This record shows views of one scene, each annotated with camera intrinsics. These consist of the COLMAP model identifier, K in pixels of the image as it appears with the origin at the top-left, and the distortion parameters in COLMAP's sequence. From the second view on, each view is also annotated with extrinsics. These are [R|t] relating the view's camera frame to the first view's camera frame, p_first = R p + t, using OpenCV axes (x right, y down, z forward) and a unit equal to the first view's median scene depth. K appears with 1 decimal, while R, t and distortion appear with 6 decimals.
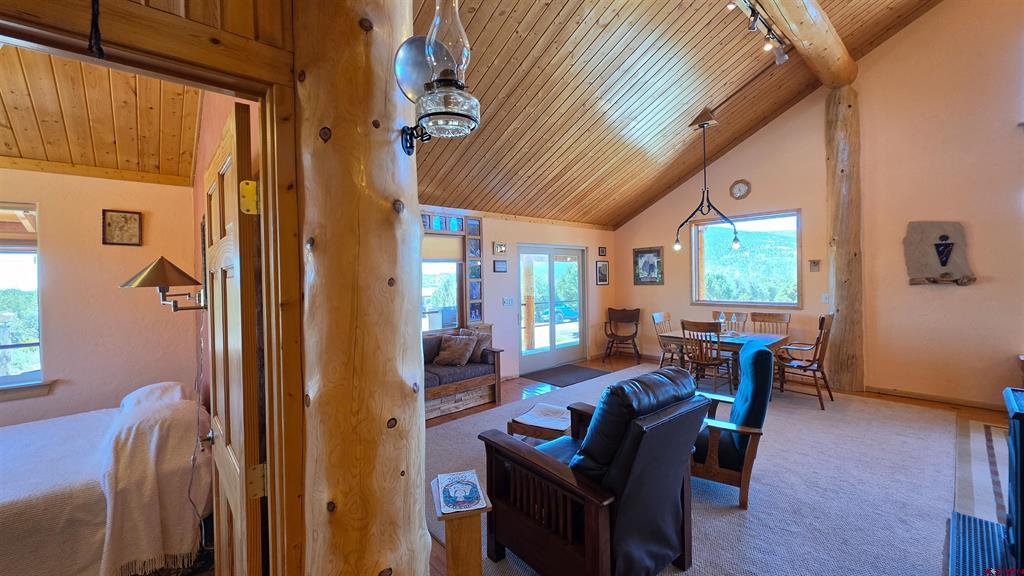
lens RADIAL K [[410.9, 0, 515.7], [0, 410.9, 286.6], [0, 0, 1]] dist [-0.003263, 0.000498]
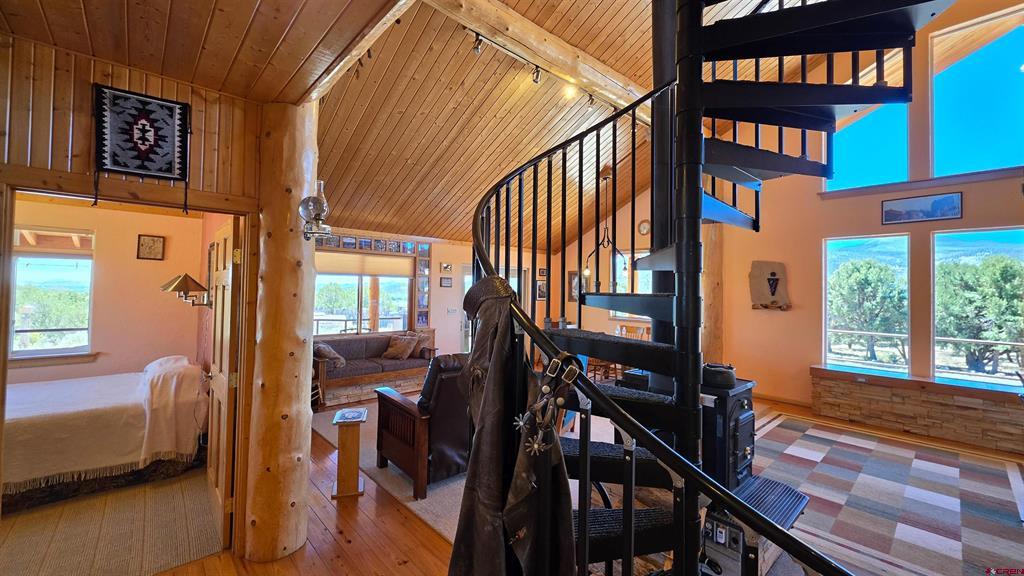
lens RADIAL K [[410.9, 0, 518.9], [0, 410.9, 285.7], [0, 0, 1]] dist [-0.003263, 0.000498]
pose [[0.999184, 0.037229, 0.015683, 0.438271], [-0.036684, 0.998759, -0.033685, -0.015216], [-0.016917, 0.033083, 0.999309, -0.644617]]
